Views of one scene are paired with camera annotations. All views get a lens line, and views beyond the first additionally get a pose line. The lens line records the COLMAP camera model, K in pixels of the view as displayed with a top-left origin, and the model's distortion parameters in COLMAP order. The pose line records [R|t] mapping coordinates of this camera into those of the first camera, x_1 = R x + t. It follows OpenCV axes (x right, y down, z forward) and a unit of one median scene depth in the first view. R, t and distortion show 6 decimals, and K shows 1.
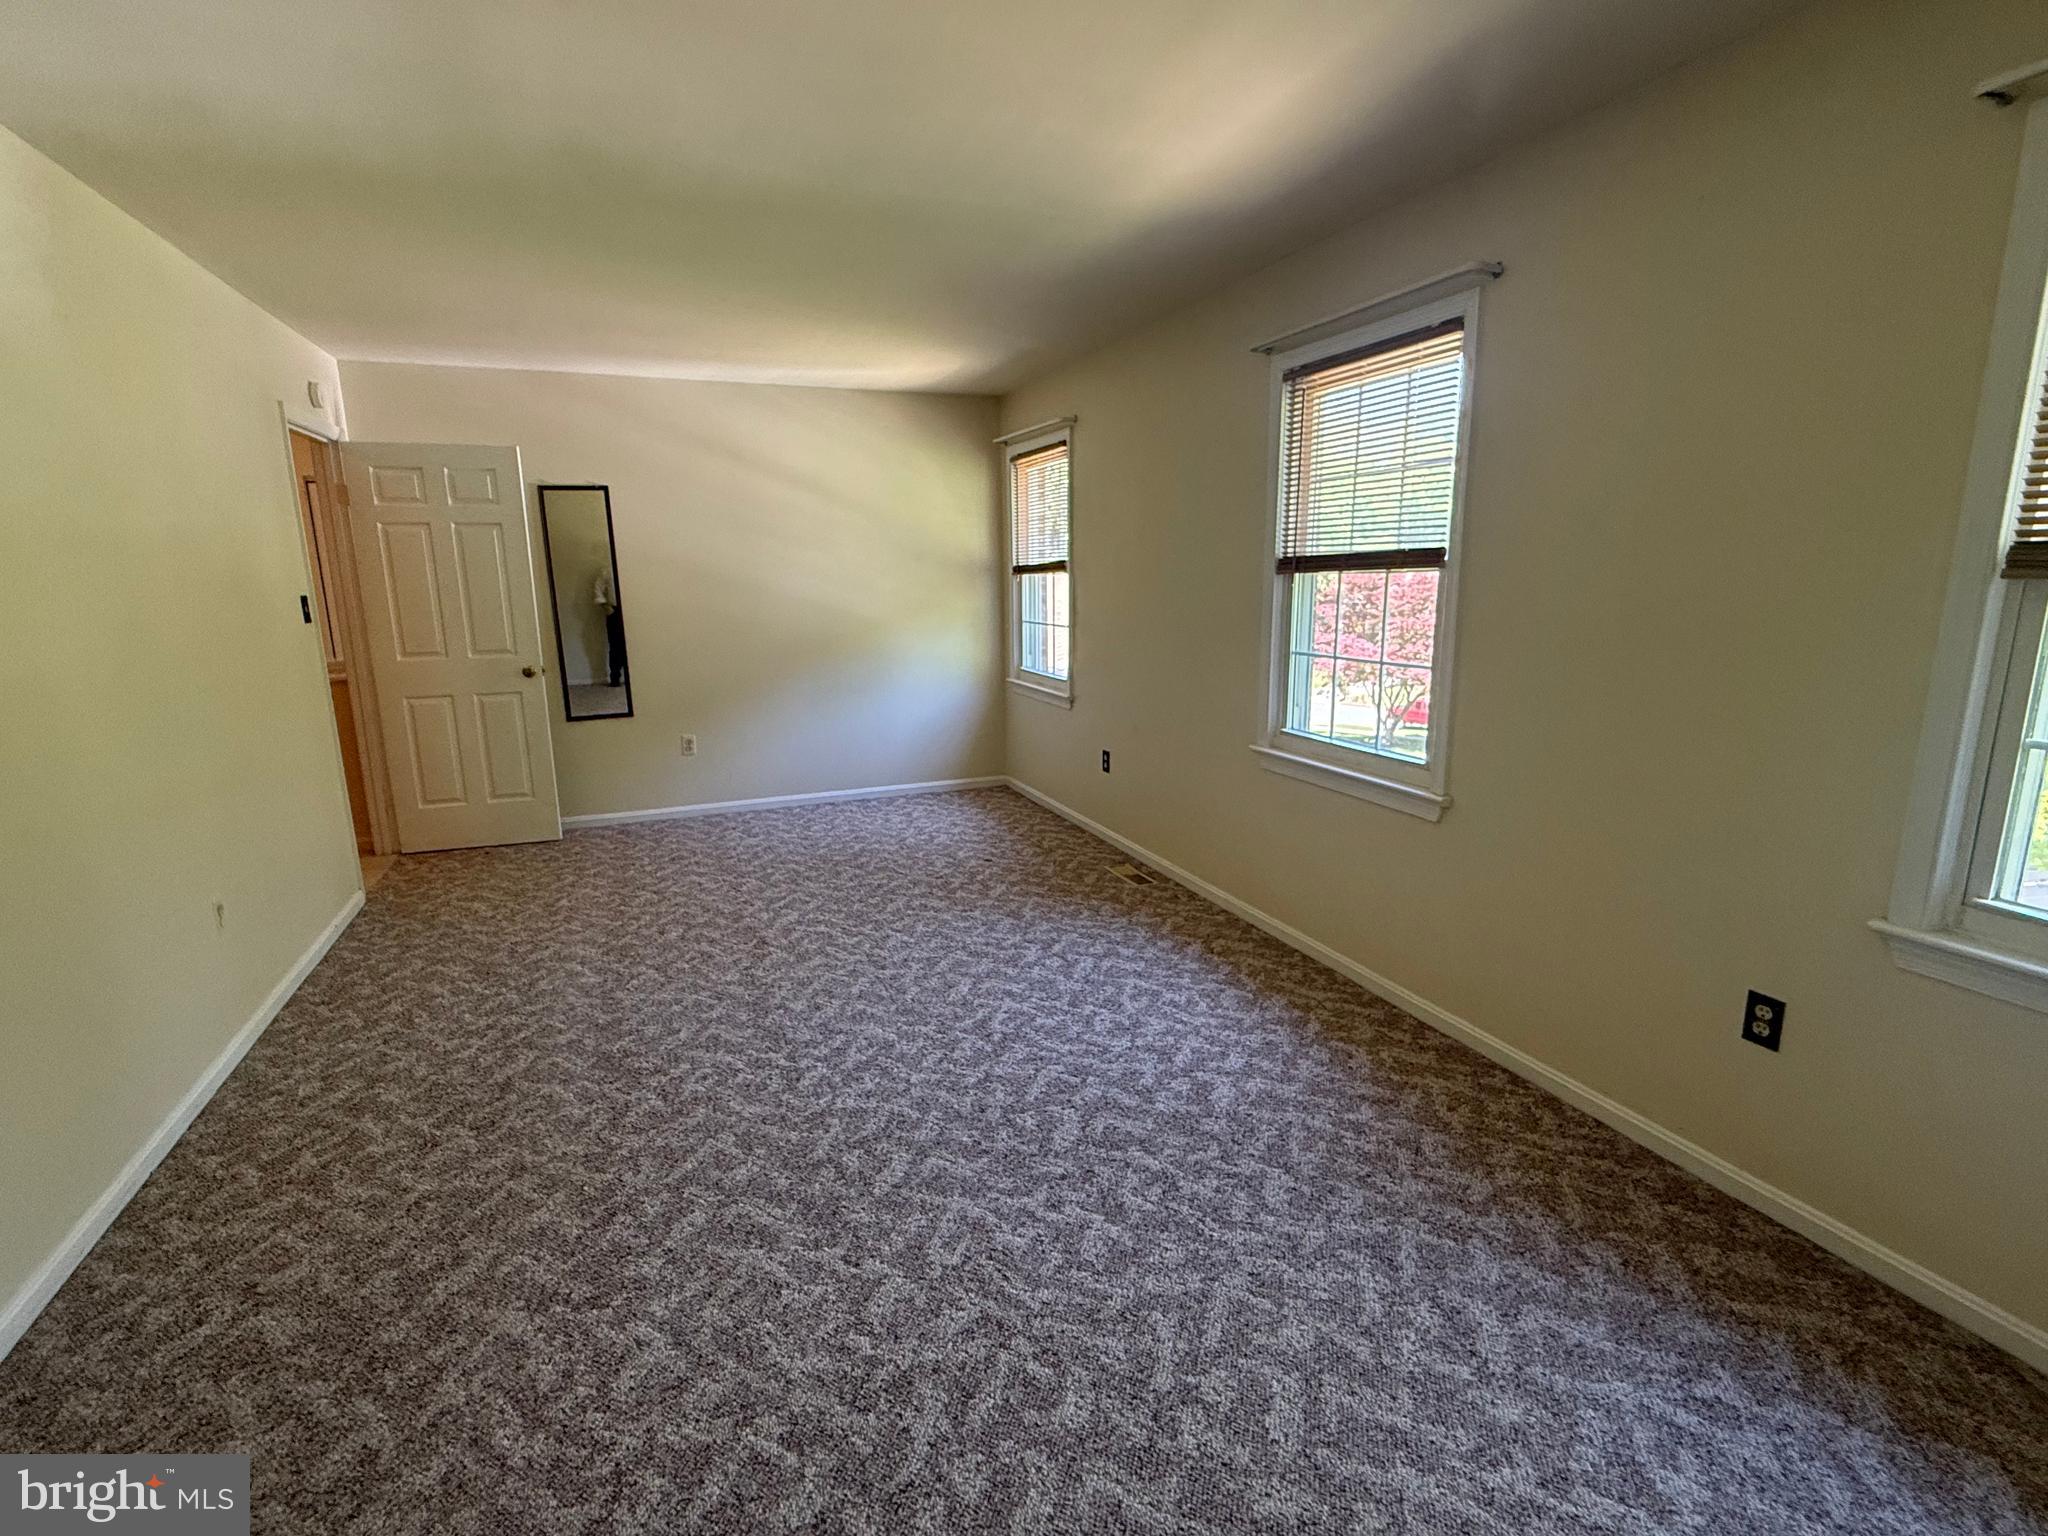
lens RADIAL K [[960.0, 0, 1024.0], [0, 960.0, 768.0], [0, 0, 1]] dist [0.001130, -0.000188]
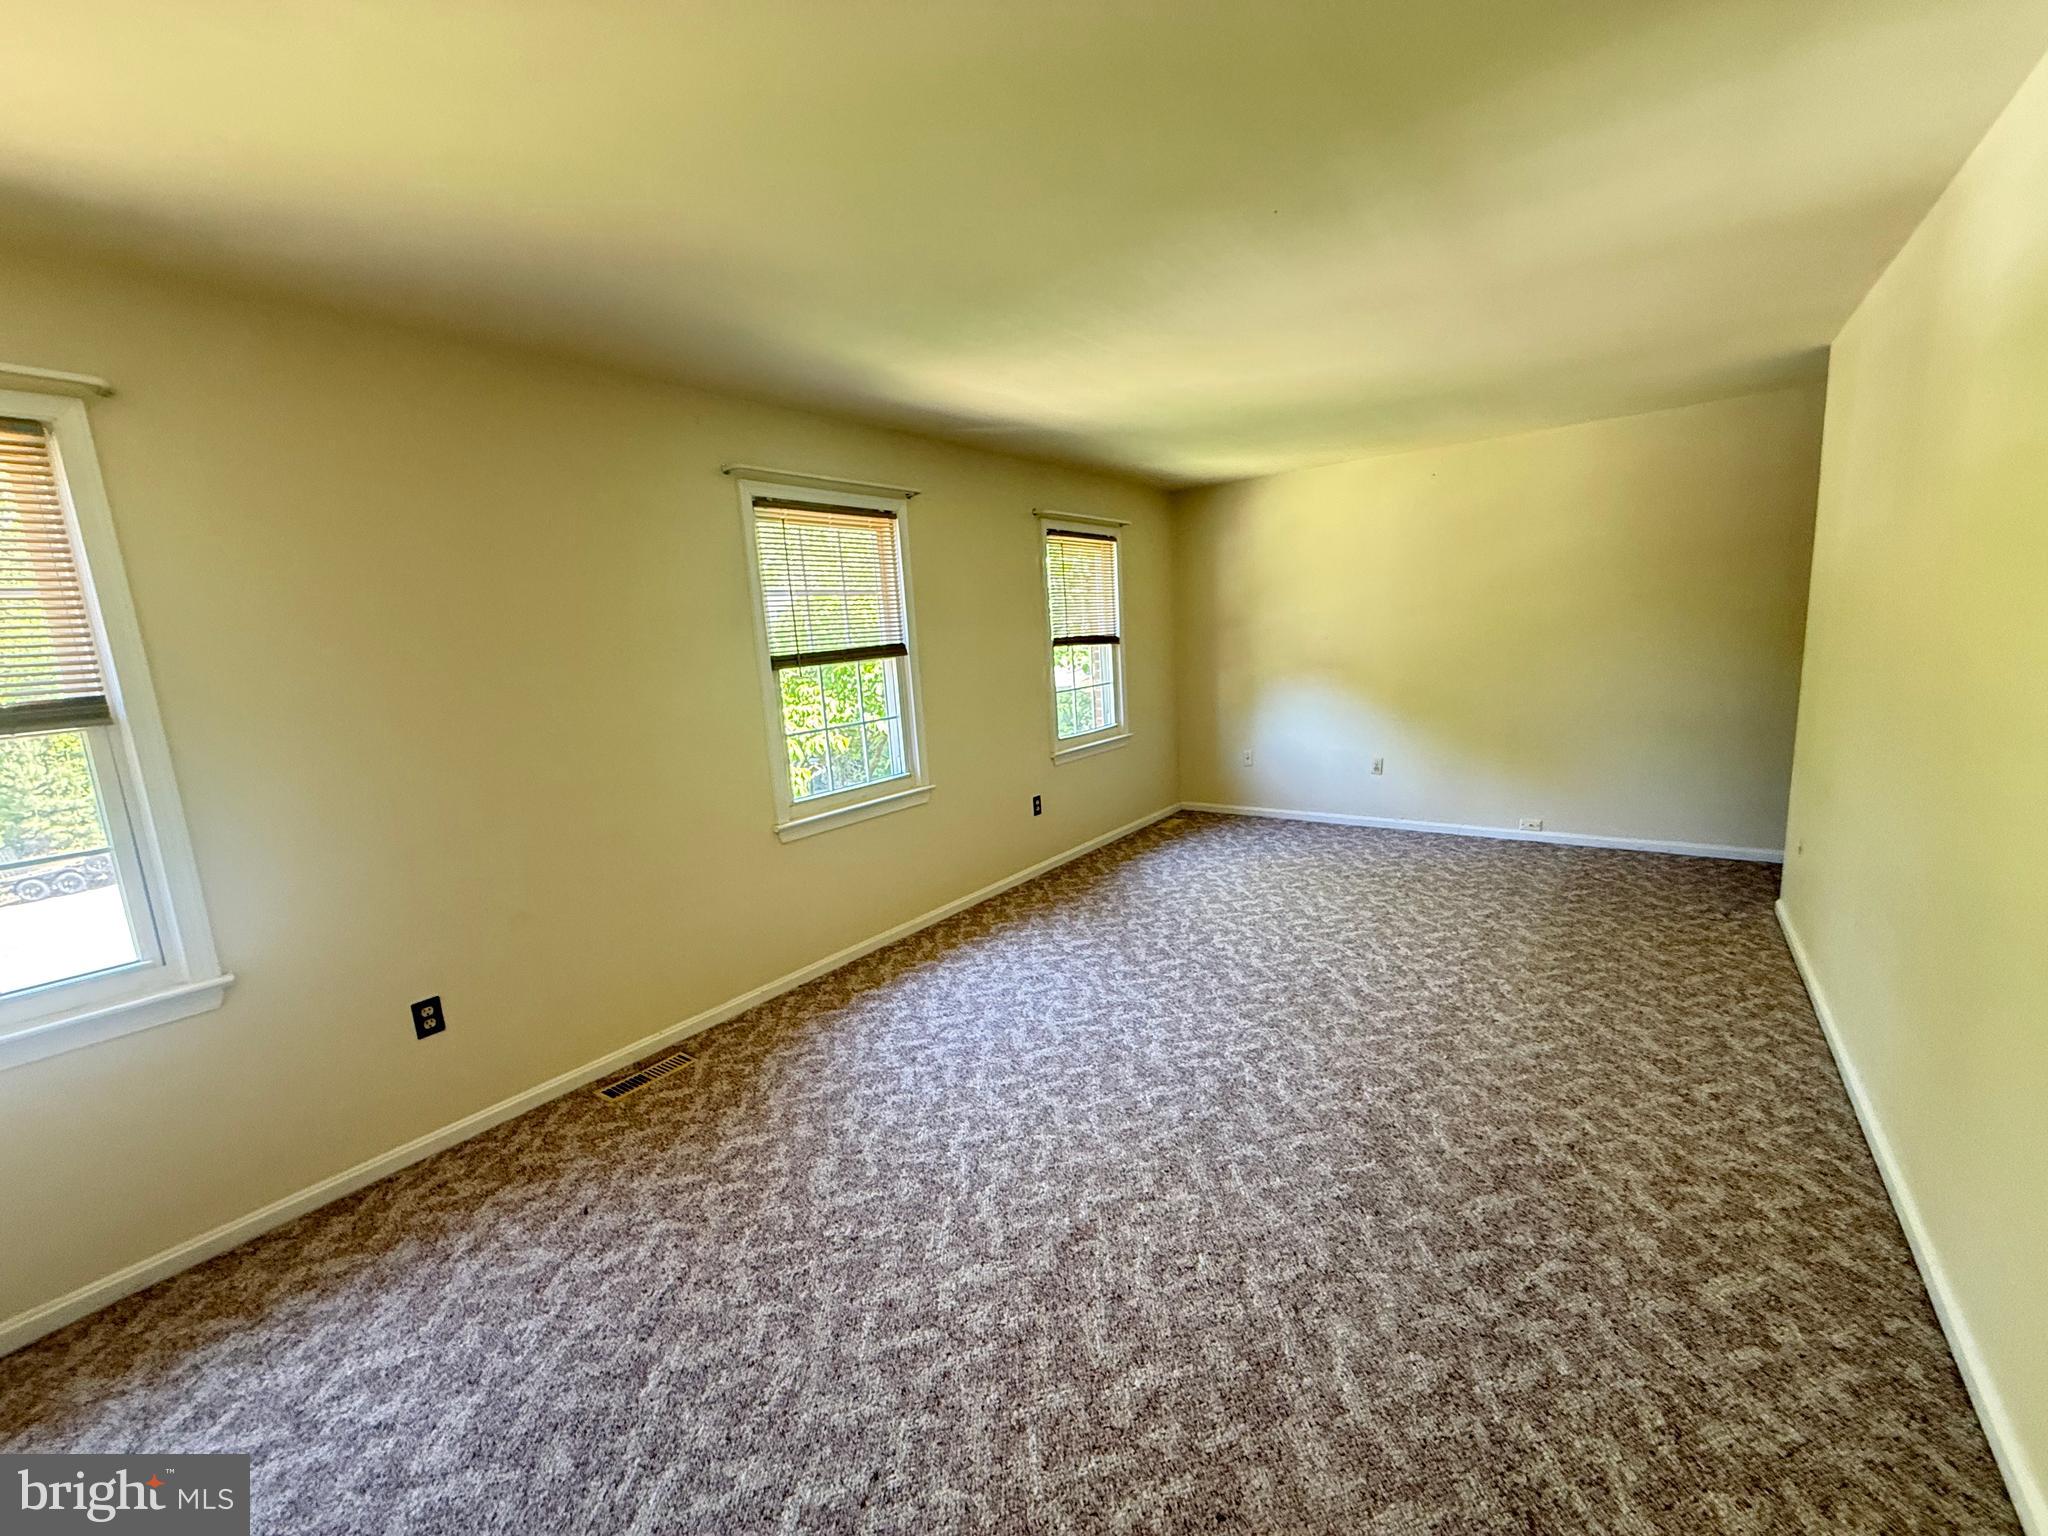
lens RADIAL K [[829.0, 0, 1024.0], [0, 829.0, 768.0], [0, 0, 1]] dist [0.000108, 0.000126]
pose [[-0.523643, -0.089183, 0.847257, -0.882956], [0.243075, 0.937526, 0.248915, -0.317857], [-0.816525, 0.336290, -0.469251, 1.519067]]
